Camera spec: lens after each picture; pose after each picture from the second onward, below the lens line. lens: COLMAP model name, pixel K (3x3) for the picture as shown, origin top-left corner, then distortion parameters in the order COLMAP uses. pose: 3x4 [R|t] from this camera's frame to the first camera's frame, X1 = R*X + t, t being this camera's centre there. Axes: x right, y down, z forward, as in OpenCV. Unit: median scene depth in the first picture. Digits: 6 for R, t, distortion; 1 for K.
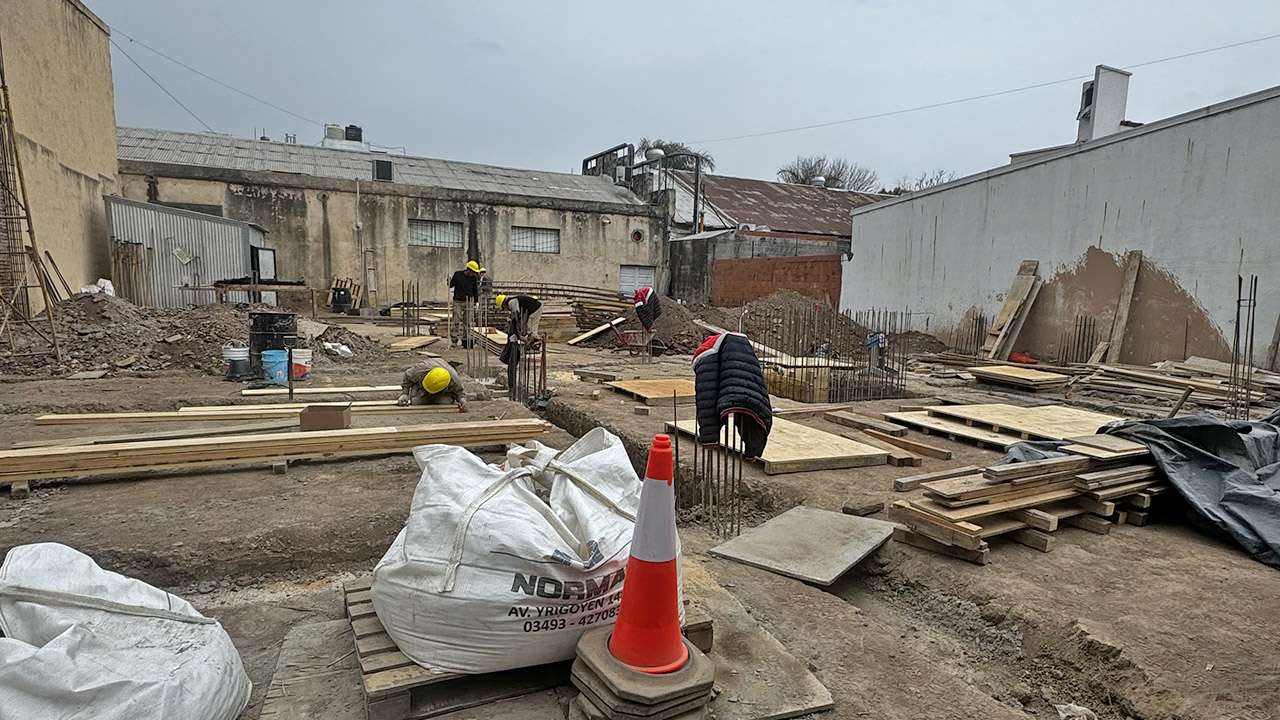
lens RADIAL K [[1236.1, 0, 640.2], [0, 1236.1, 358.3], [0, 0, 1]] dist [0.012349, 0.000000]
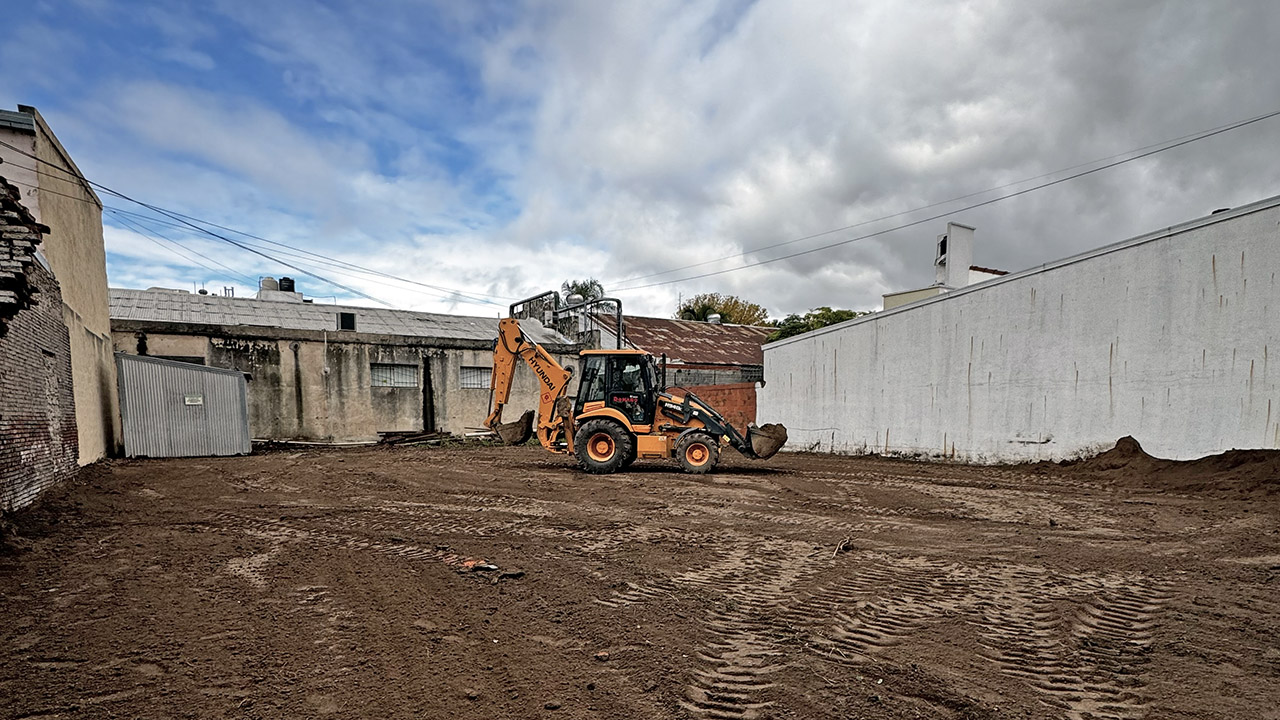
lens RADIAL K [[1236.1, 0, 640.2], [0, 1236.1, 361.4], [0, 0, 1]] dist [0.012349, 0.000000]
pose [[0.992052, -0.031008, 0.121950, -0.080398], [0.042989, 0.994367, -0.096878, 0.005694], [-0.118259, 0.101350, 0.987797, -0.146383]]
